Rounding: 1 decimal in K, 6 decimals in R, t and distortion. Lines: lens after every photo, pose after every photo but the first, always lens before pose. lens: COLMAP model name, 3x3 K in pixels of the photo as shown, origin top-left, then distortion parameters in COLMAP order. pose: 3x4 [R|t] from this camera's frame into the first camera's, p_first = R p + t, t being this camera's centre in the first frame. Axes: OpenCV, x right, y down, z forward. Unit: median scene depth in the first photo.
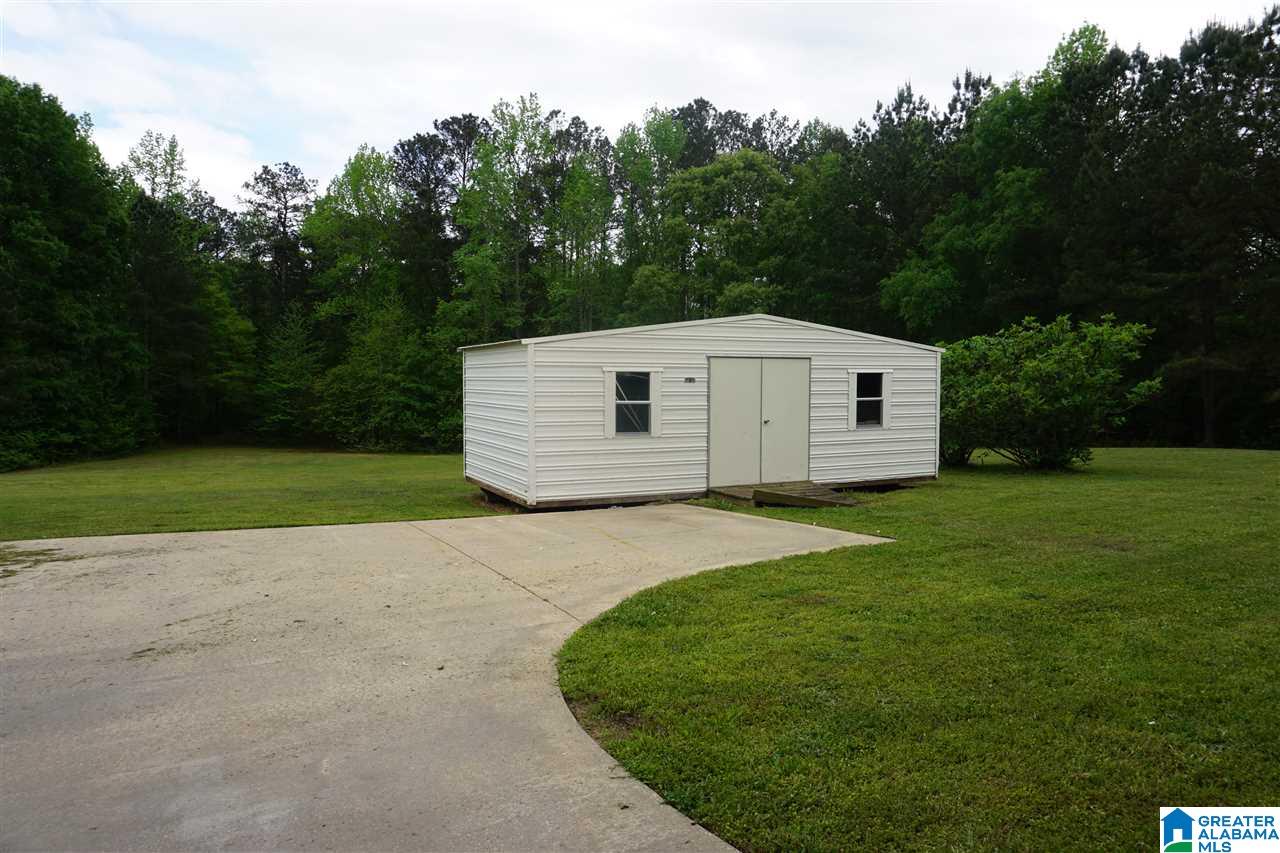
lens RADIAL K [[837.8, 0, 640.0], [0, 837.8, 426.5], [0, 0, 1]] dist [-0.064177, 0.042646]
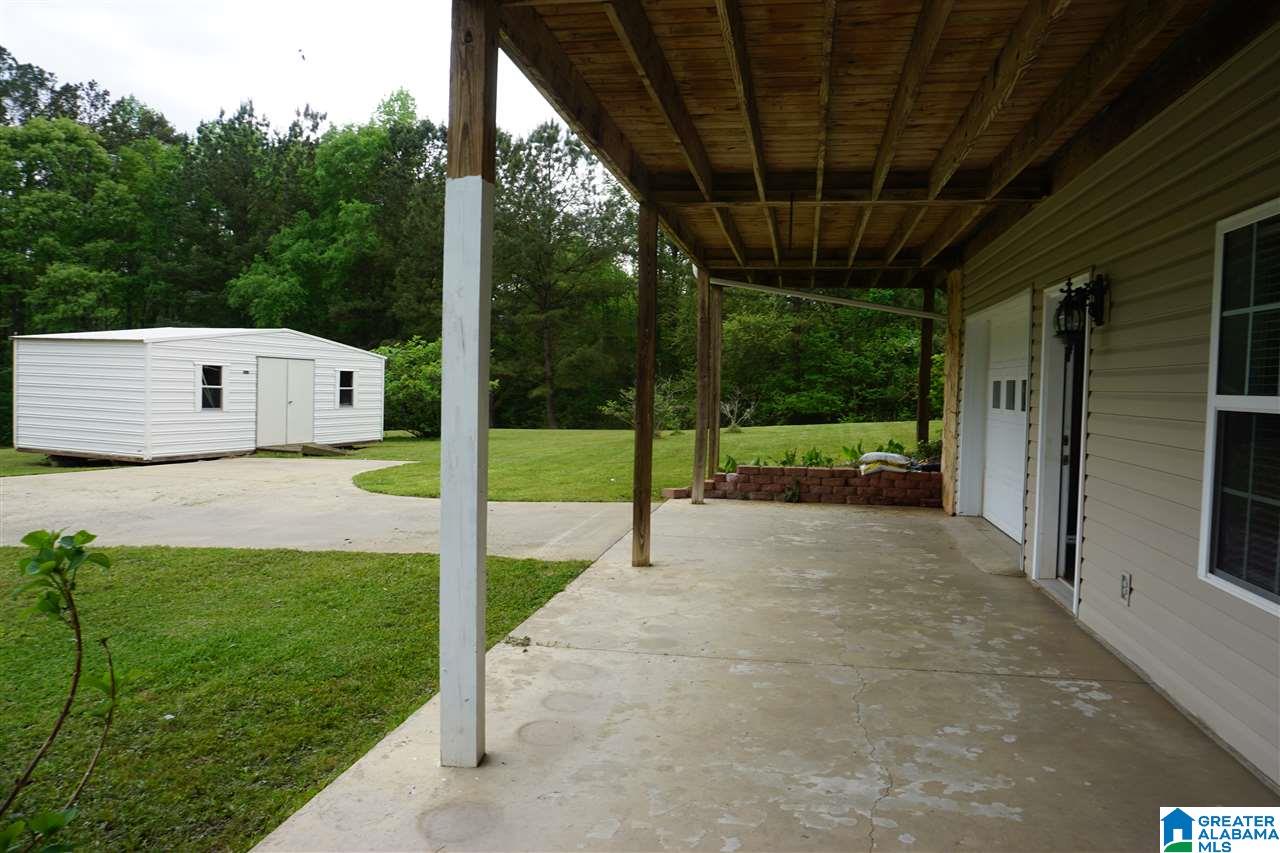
lens RADIAL K [[837.8, 0, 640.0], [0, 837.8, 426.5], [0, 0, 1]] dist [-0.064177, 0.042646]
pose [[0.682312, -0.009272, 0.731002, -0.133090], [0.004547, 0.999954, 0.008439, 0.007354], [-0.731047, -0.002434, 0.682323, -0.118806]]
